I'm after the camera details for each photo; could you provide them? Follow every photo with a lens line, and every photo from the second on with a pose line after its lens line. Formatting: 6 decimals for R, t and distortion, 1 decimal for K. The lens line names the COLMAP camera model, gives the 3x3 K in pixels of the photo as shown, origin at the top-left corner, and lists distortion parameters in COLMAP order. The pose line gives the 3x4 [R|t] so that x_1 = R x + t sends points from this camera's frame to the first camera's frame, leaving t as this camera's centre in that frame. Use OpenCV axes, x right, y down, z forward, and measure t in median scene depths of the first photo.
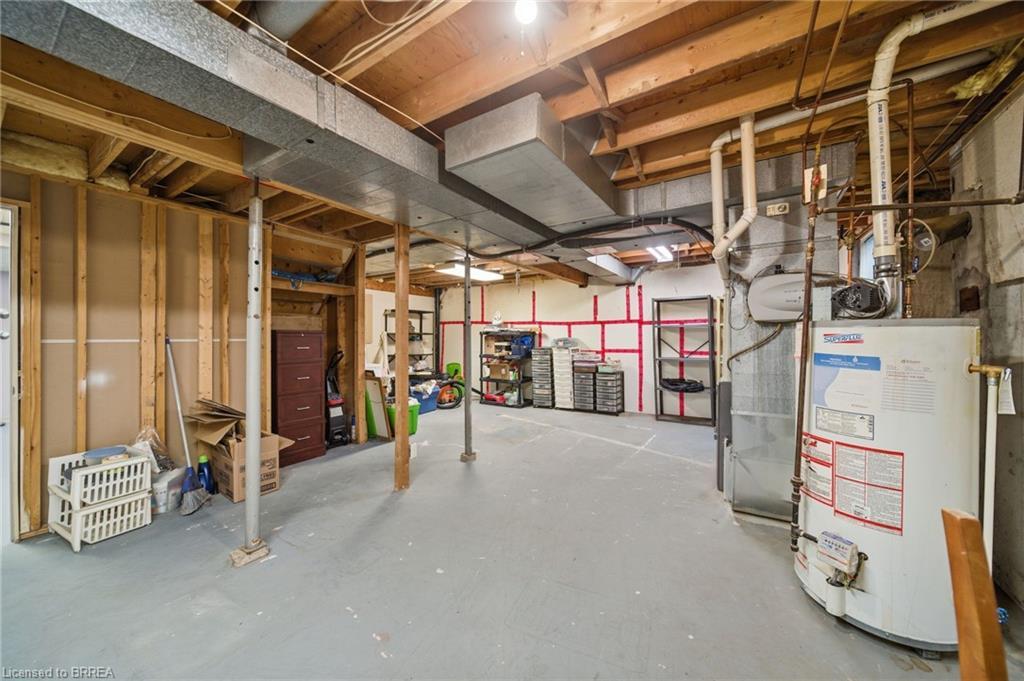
lens RADIAL K [[358.8, 0, 513.6], [0, 358.8, 335.7], [0, 0, 1]] dist [-0.001612, -0.000459]
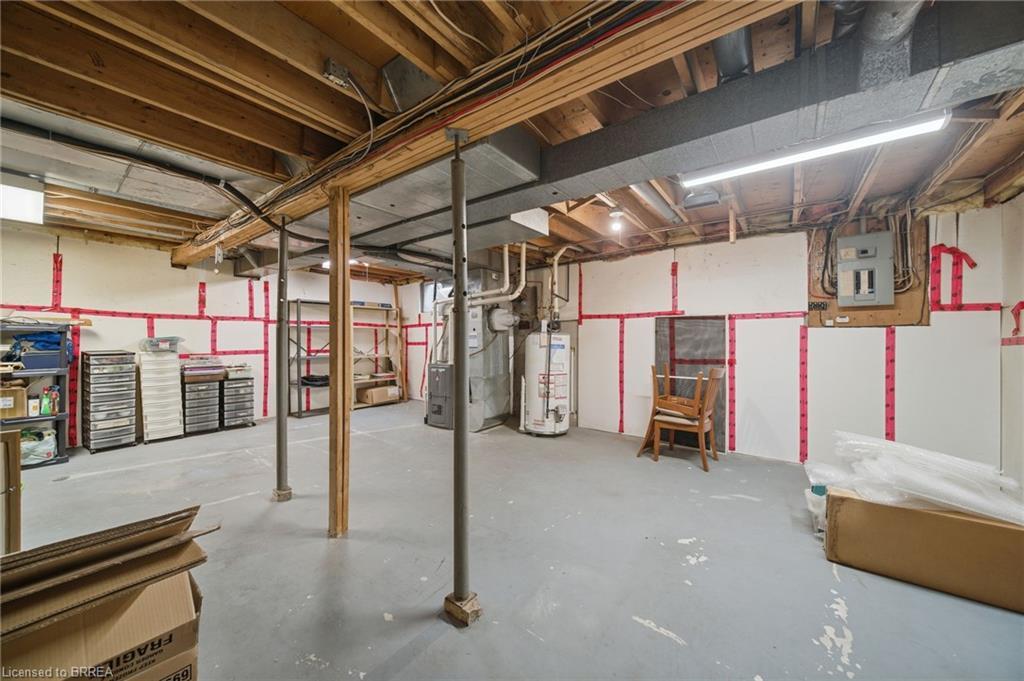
lens RADIAL K [[358.8, 0, 514.2], [0, 358.8, 340.3], [0, 0, 1]] dist [-0.001612, -0.000459]
pose [[0.084800, -0.001985, 0.996396, -0.510957], [-0.009584, 0.999950, 0.002808, 0.004544], [-0.996352, -0.009787, 0.084776, 0.276562]]
